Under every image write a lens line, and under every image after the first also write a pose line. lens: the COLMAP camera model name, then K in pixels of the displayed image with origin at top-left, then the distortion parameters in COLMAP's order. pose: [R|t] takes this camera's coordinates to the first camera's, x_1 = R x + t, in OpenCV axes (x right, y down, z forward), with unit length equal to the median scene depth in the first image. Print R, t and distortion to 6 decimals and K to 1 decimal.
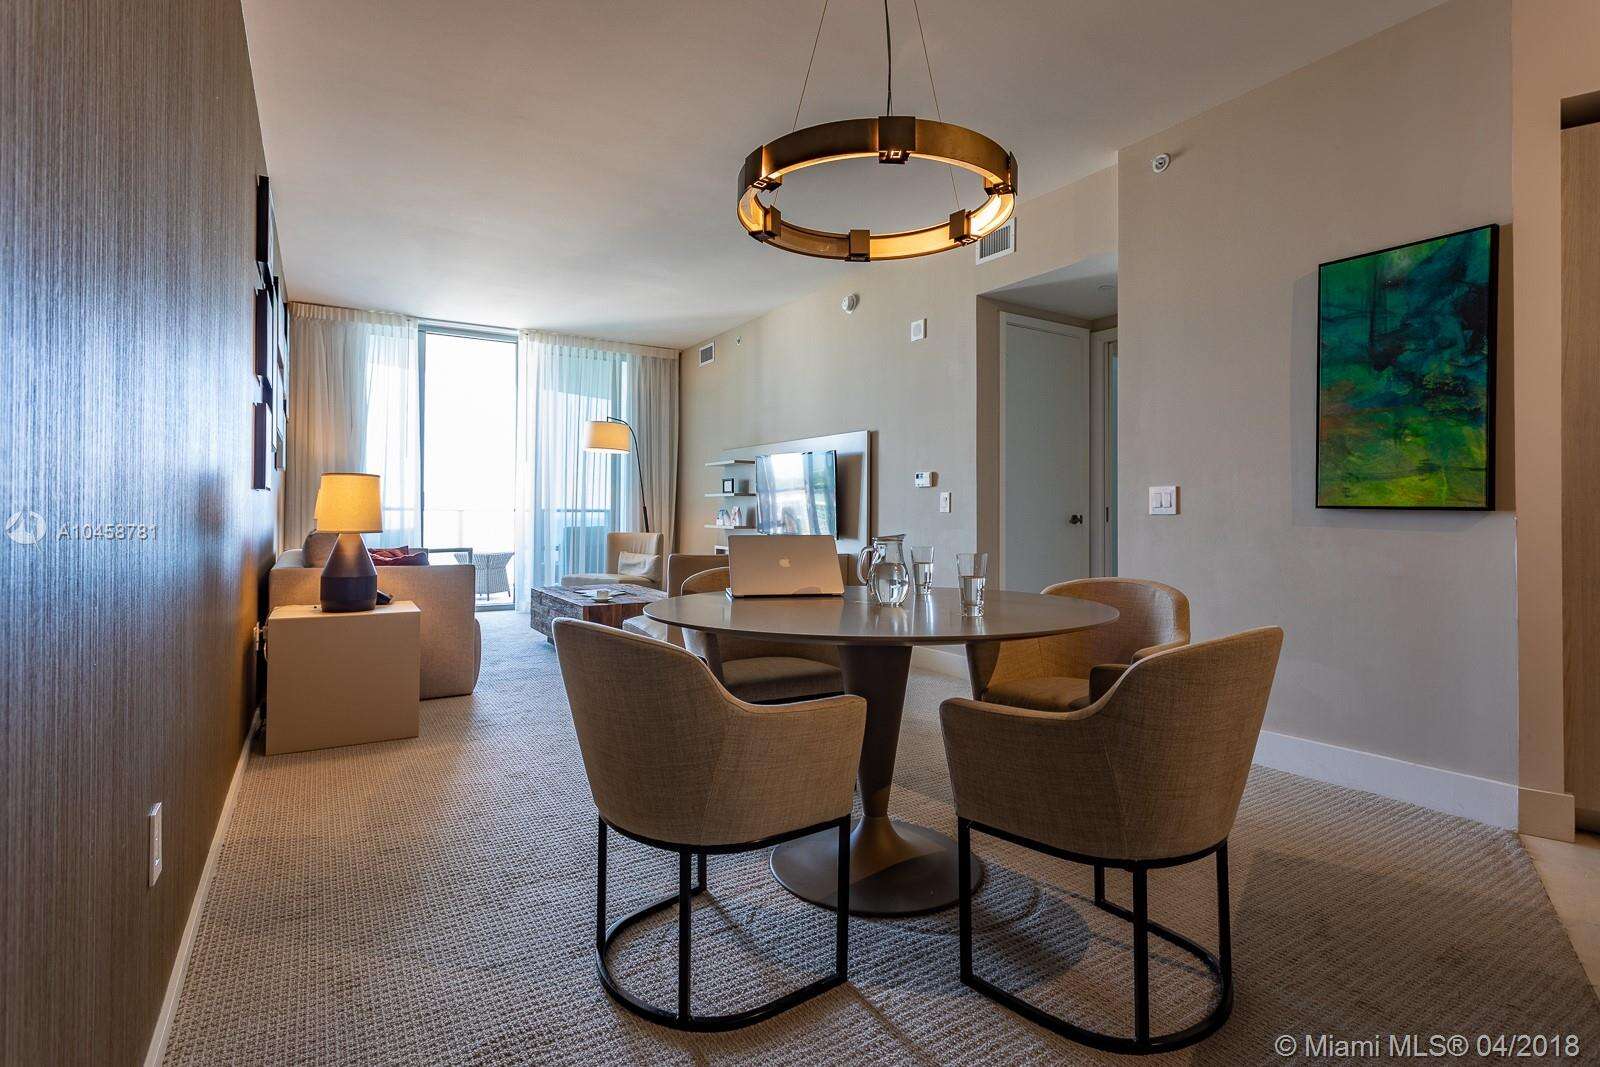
lens RADIAL K [[770.6, 0, 810.7], [0, 770.6, 501.3], [0, 0, 1]] dist [-0.001246, 0.001085]
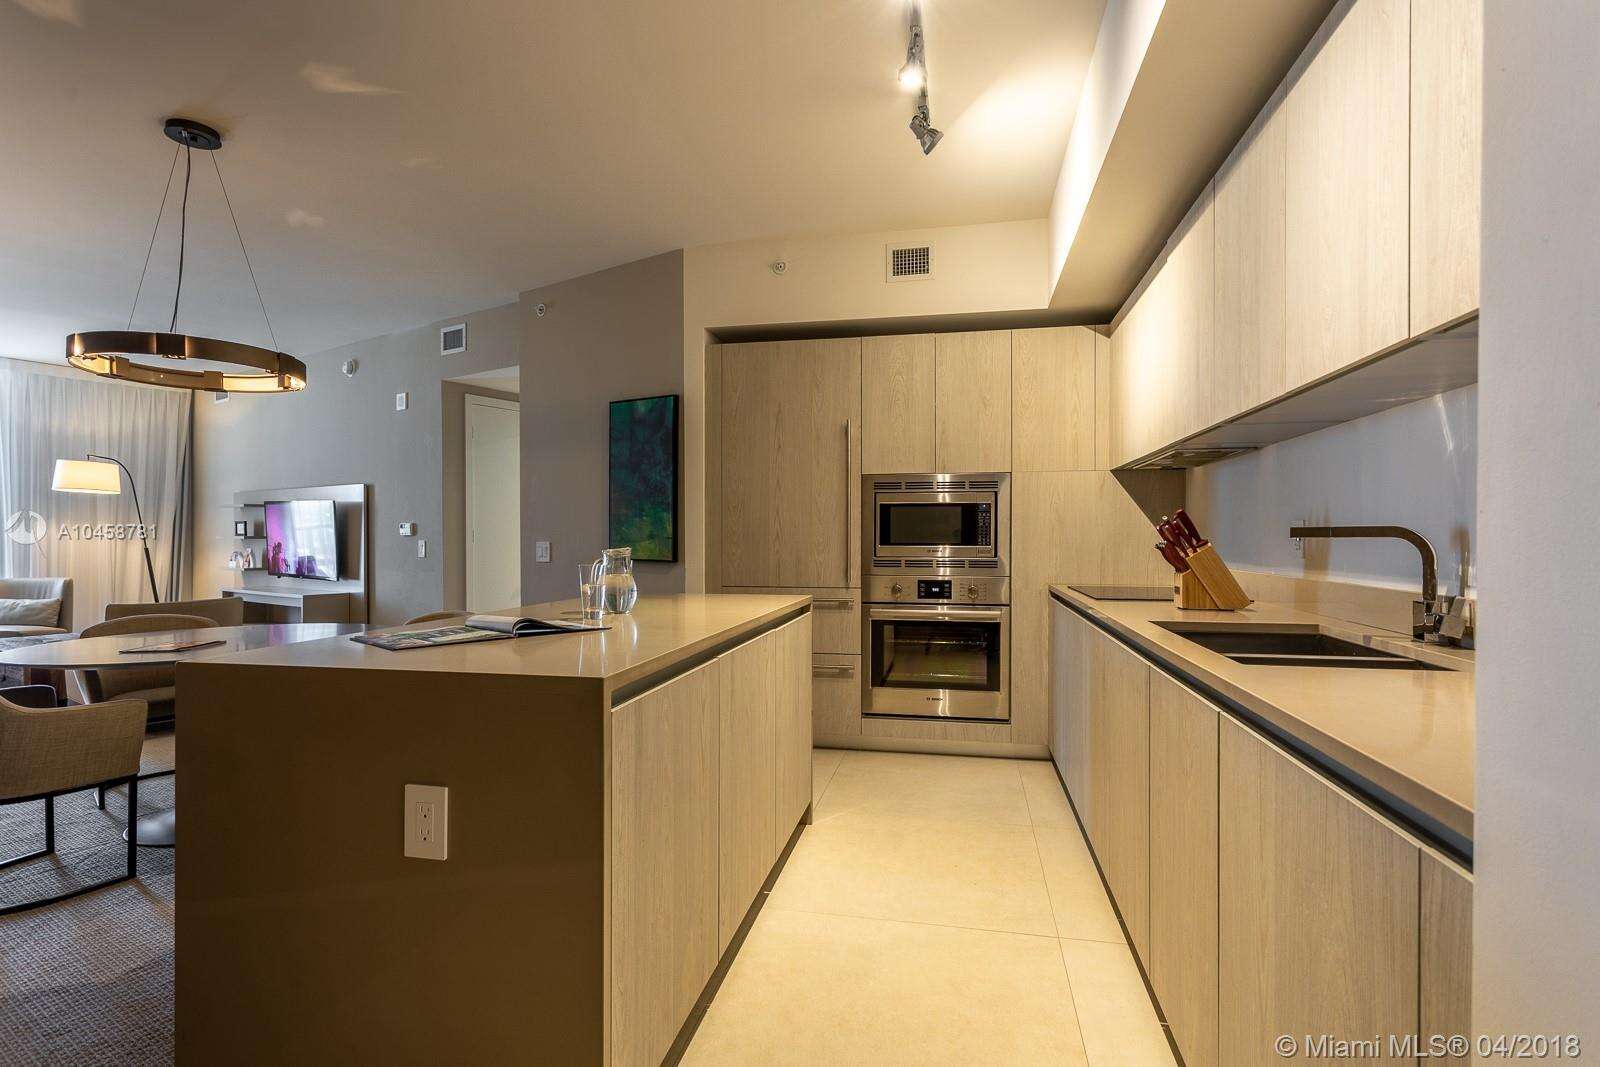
lens RADIAL K [[770.6, 0, 800.6], [0, 770.6, 541.1], [0, 0, 1]] dist [-0.001246, 0.001085]
pose [[0.911060, -0.011240, 0.412121, 0.369617], [0.002232, 0.999748, 0.022333, -0.062024], [-0.412268, -0.019427, 0.910855, -0.573026]]
